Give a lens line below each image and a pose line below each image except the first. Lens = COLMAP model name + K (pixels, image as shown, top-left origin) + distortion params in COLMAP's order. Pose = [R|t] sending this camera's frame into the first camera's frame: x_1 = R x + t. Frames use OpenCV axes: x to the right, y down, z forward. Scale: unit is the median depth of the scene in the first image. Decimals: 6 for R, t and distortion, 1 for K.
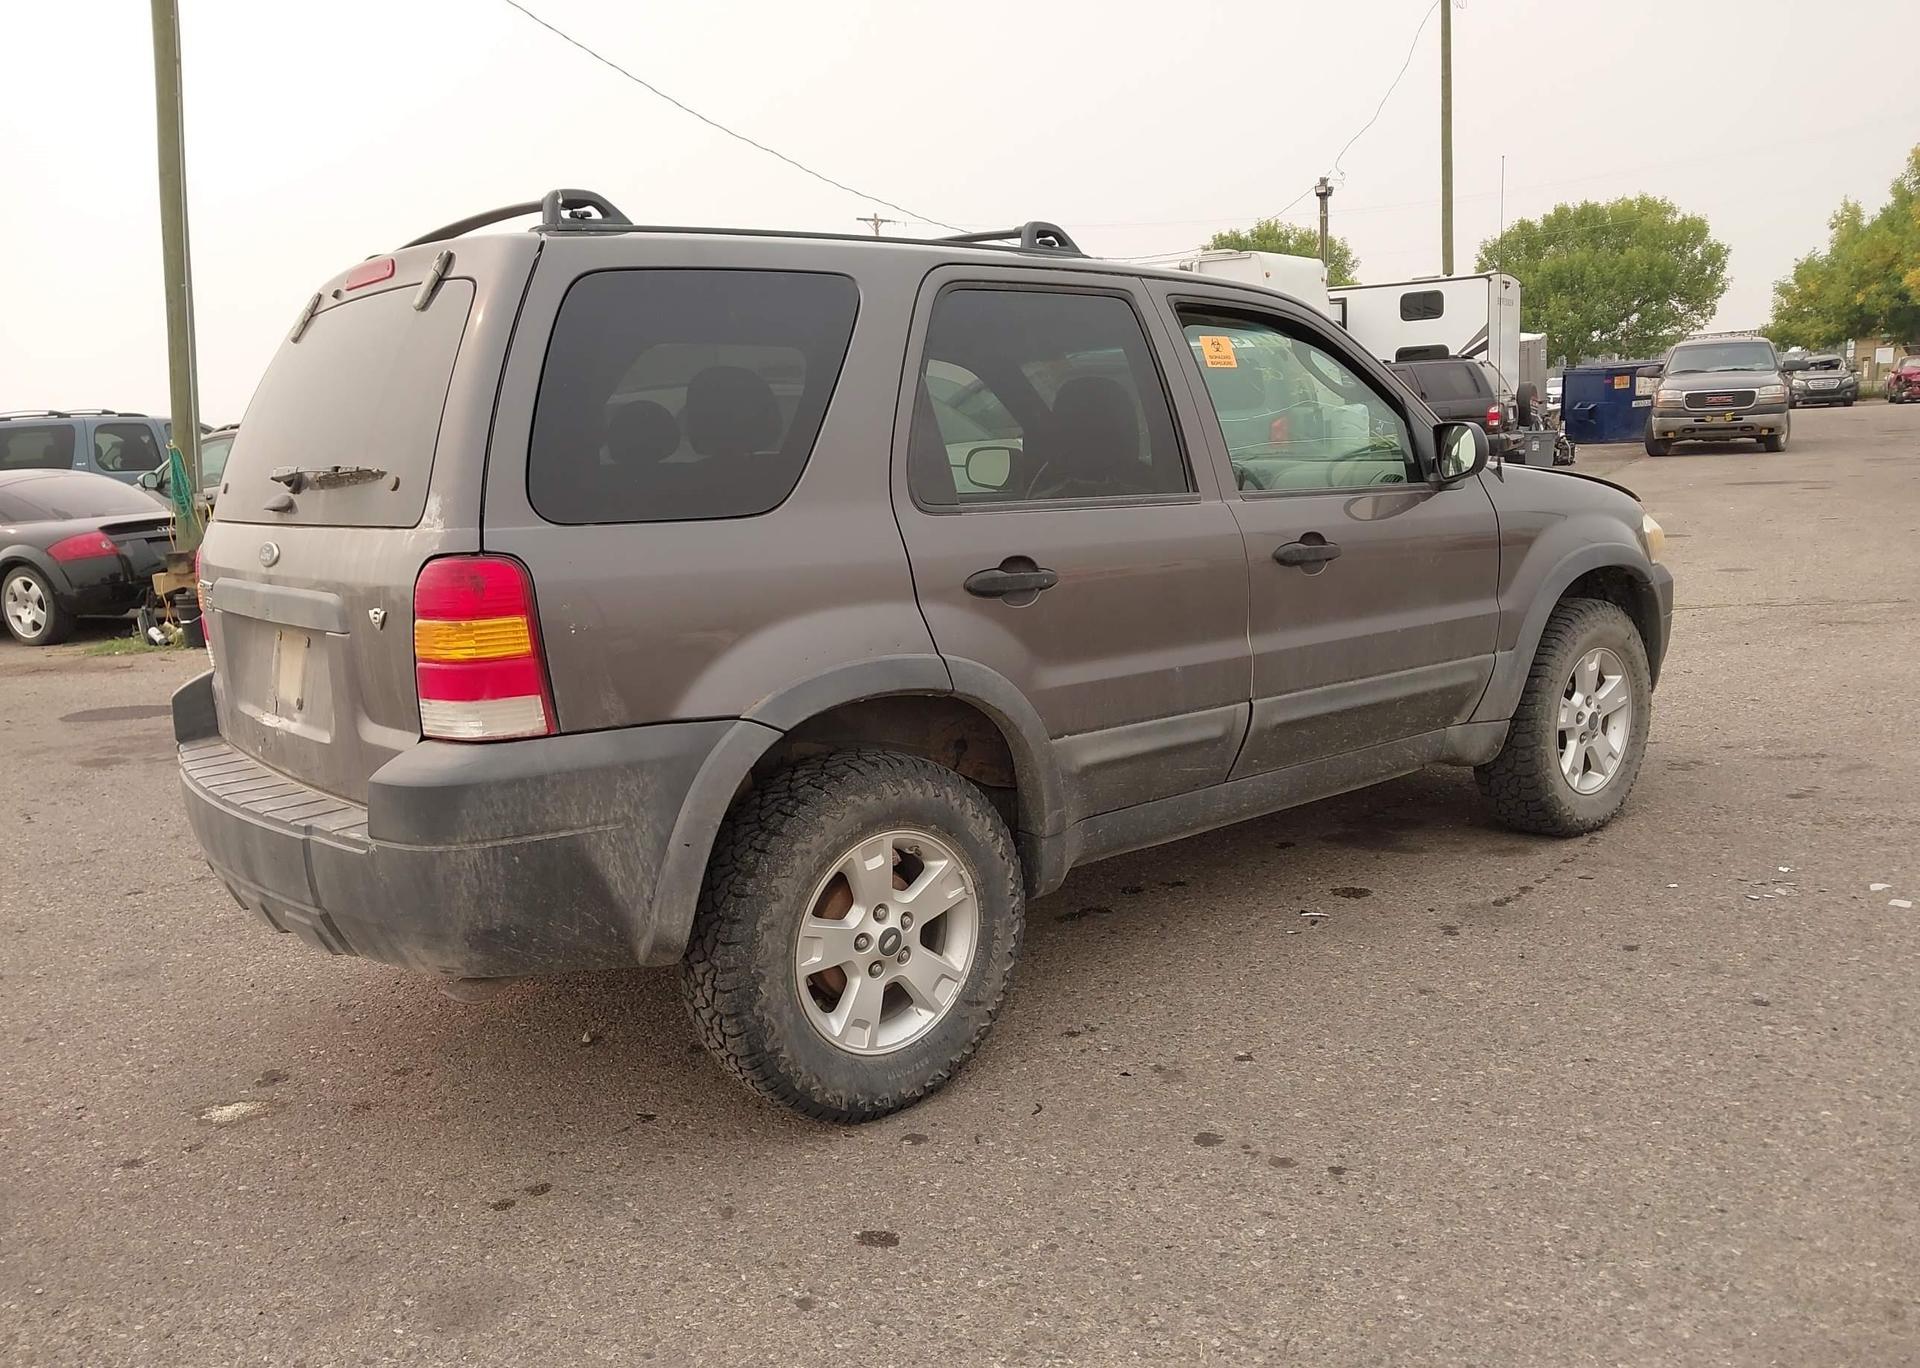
lens RADIAL K [[1545.7, 0, 971.6], [0, 1545.7, 690.1], [0, 0, 1]] dist [0.059990, -0.067585]
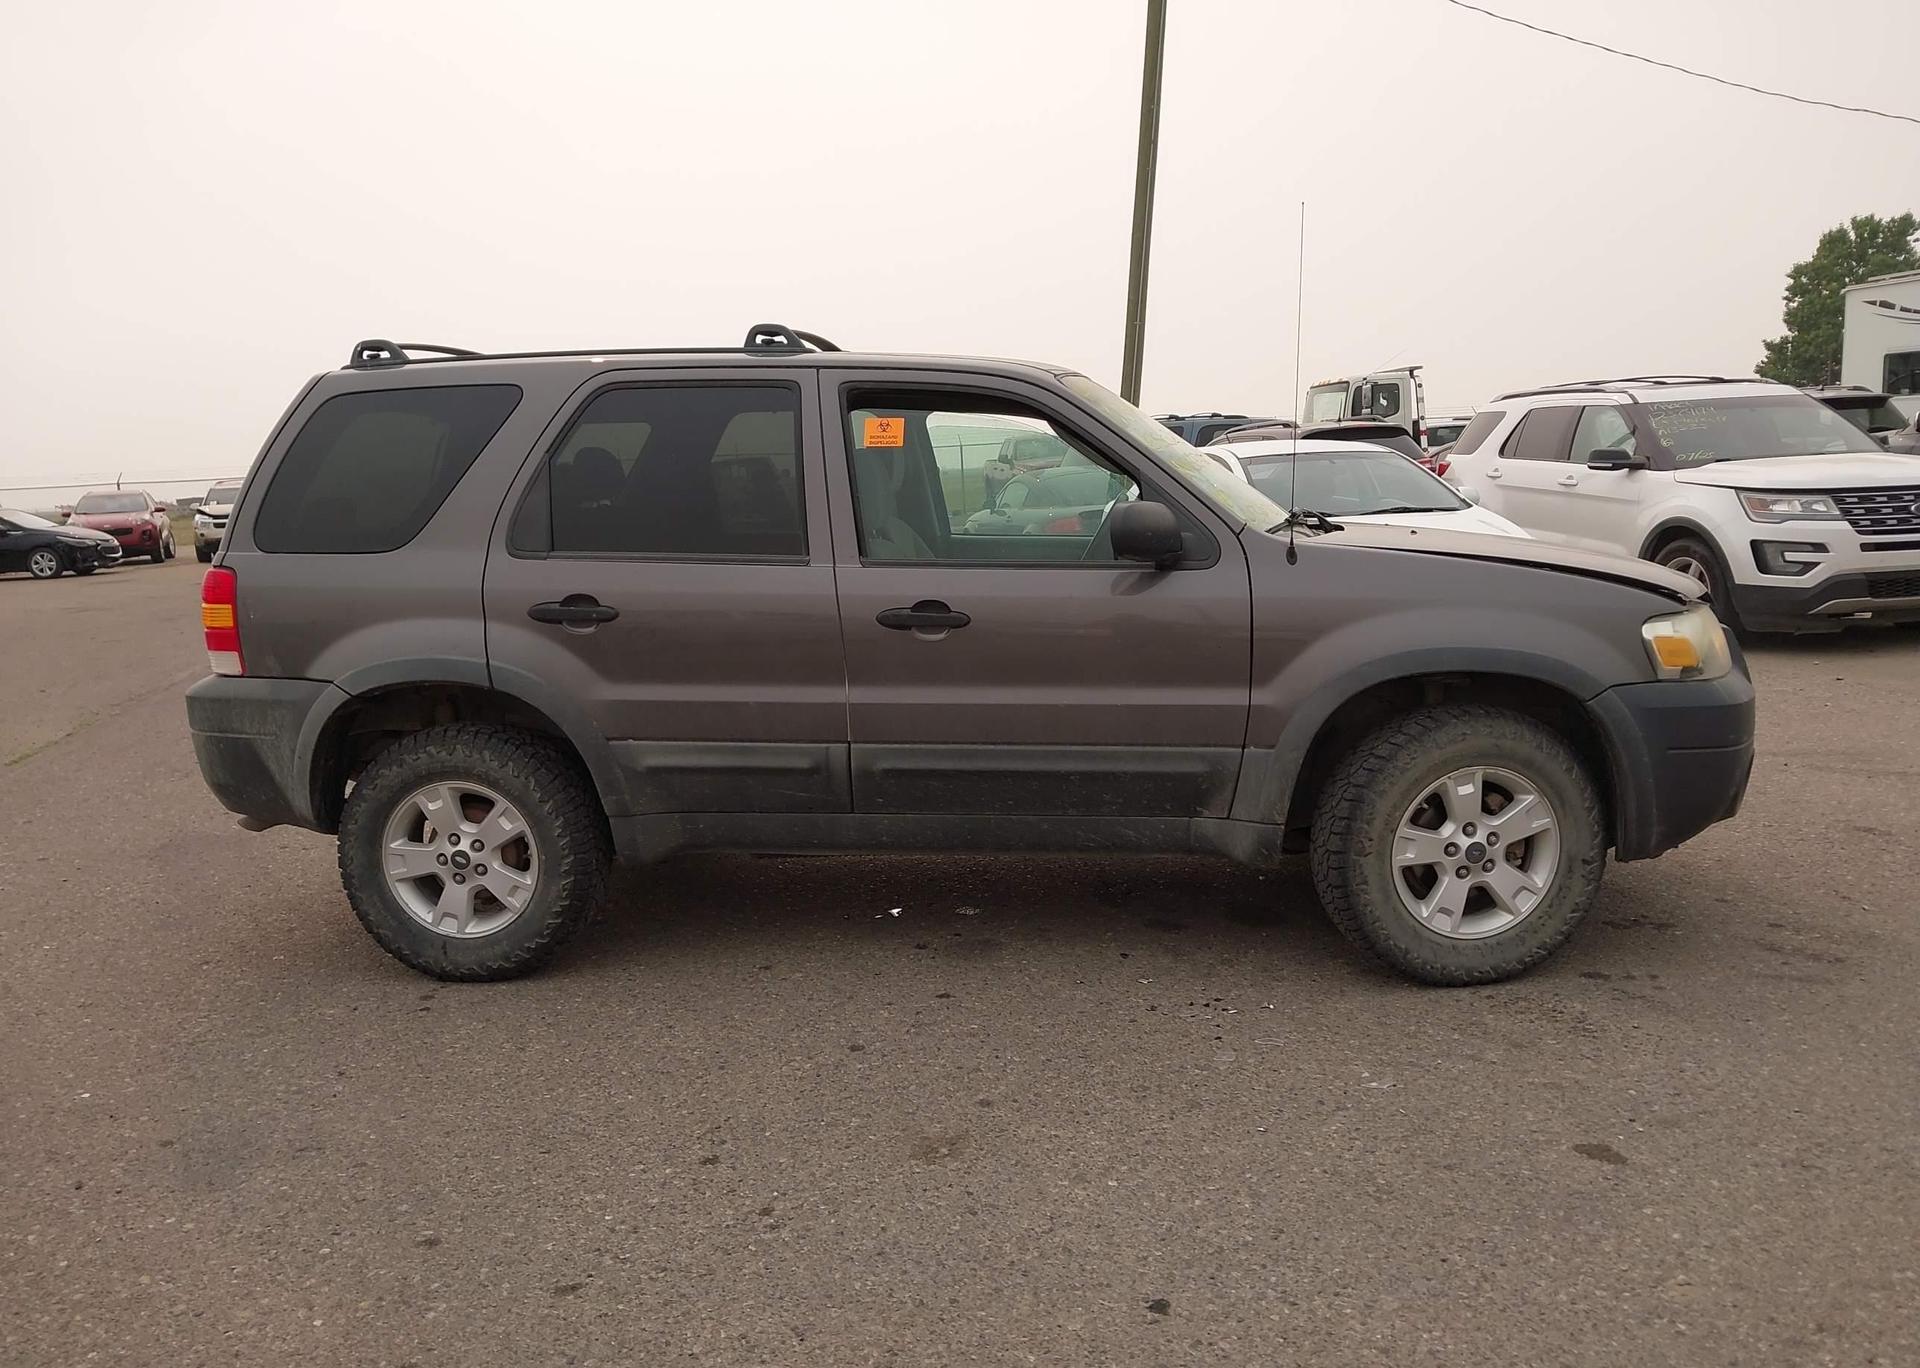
lens RADIAL K [[1545.7, 0, 966.6], [0, 1545.7, 679.4], [0, 0, 1]] dist [0.059990, -0.067585]
pose [[0.684143, 0.132079, -0.717289, 1.165519], [-0.124989, 0.990149, 0.063110, -0.135250], [0.718559, 0.046477, 0.693912, 0.324190]]
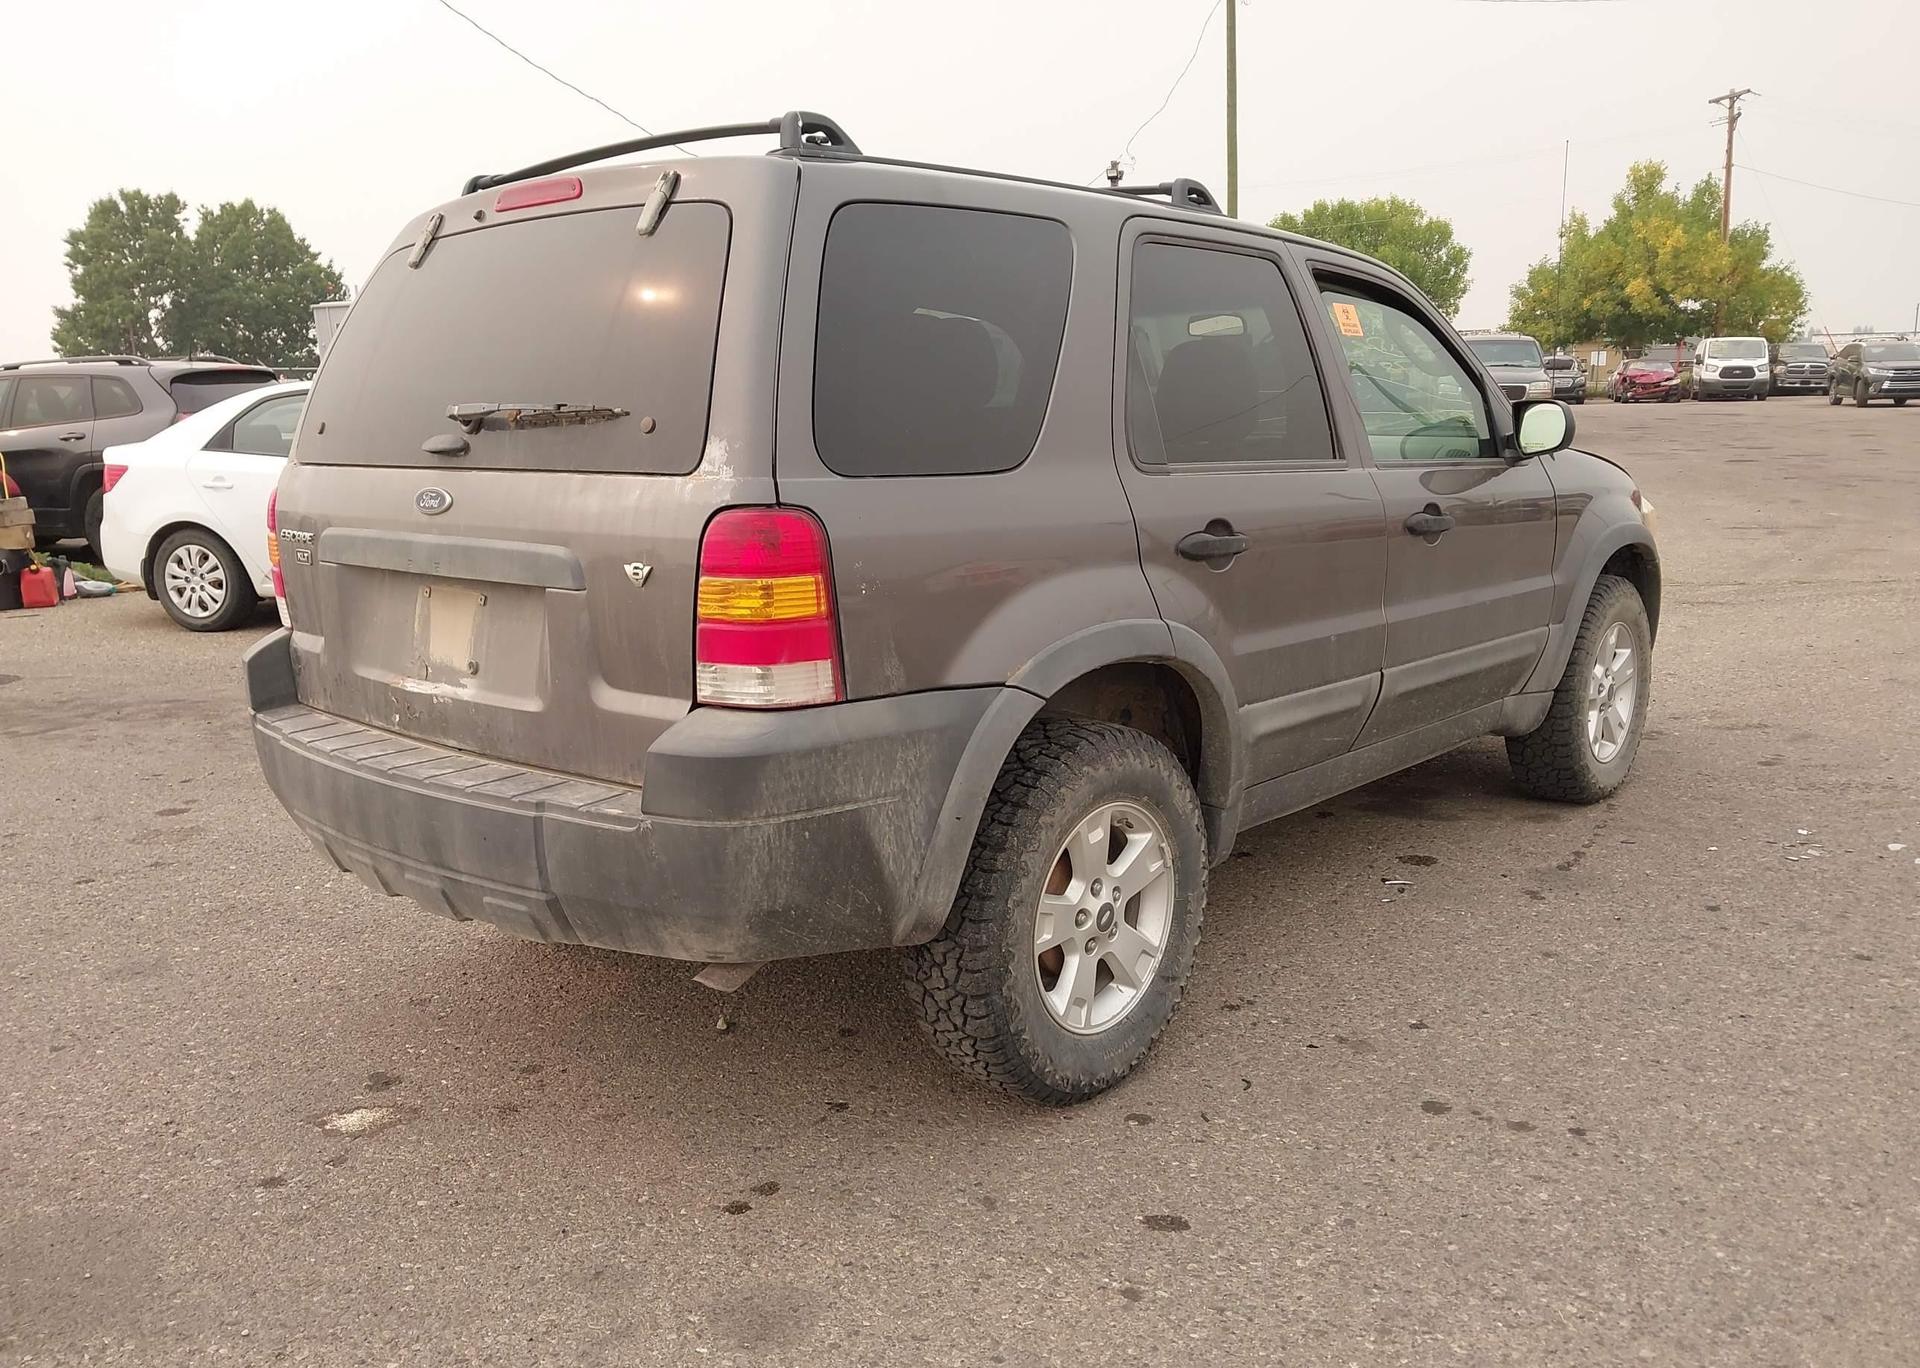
lens RADIAL K [[1545.7, 0, 978.1], [0, 1545.7, 691.4], [0, 0, 1]] dist [0.059990, -0.067585]
pose [[0.986431, 0.002422, 0.164156, -0.273672], [-0.005284, 0.999841, 0.017003, 0.005267], [-0.164088, -0.017640, 0.986288, 0.058186]]
